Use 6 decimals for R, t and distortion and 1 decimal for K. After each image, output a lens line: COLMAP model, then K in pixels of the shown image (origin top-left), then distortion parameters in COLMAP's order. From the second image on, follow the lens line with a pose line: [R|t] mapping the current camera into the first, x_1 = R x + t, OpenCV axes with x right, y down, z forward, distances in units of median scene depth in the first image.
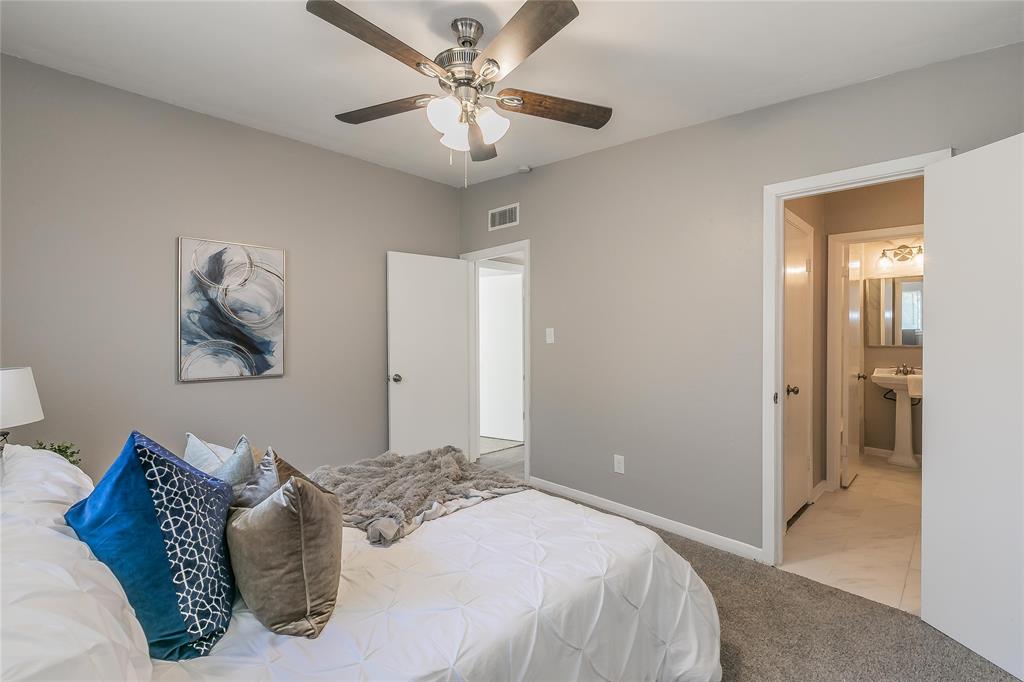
lens RADIAL K [[439.2, 0, 512.3], [0, 439.2, 337.1], [0, 0, 1]] dist [-0.000930, -0.000349]
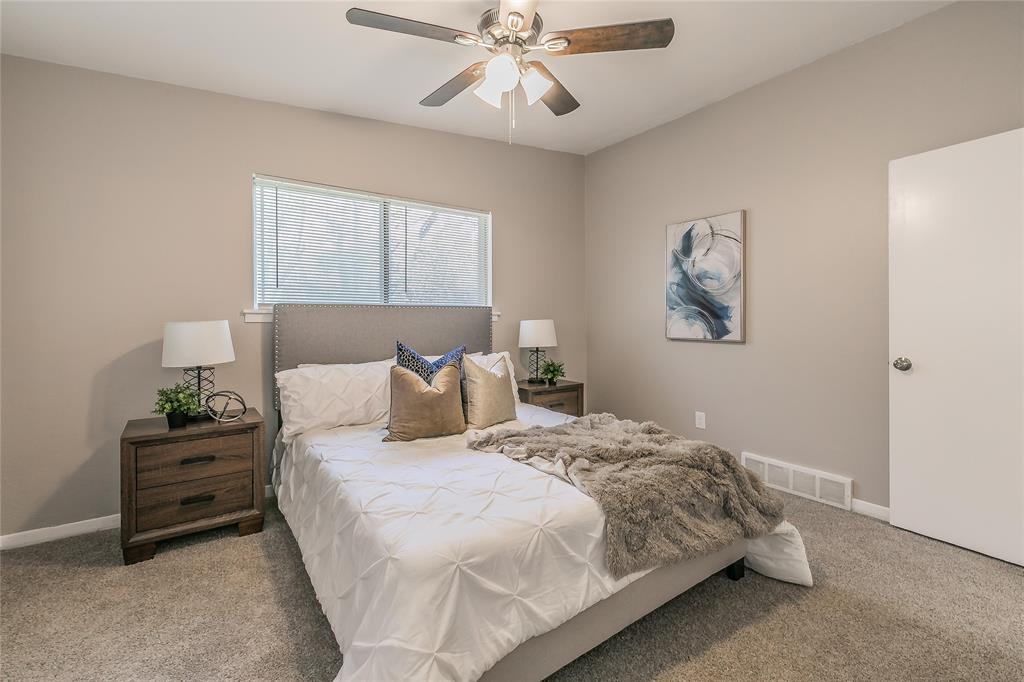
lens RADIAL K [[442.5, 0, 510.9], [0, 442.5, 322.7], [0, 0, 1]] dist [0.000068, -0.000327]
pose [[-0.160991, 0.014122, -0.986855, 0.542773], [0.003377, 0.999900, 0.013758, 0.032149], [0.986950, -0.001118, -0.161022, 0.701145]]
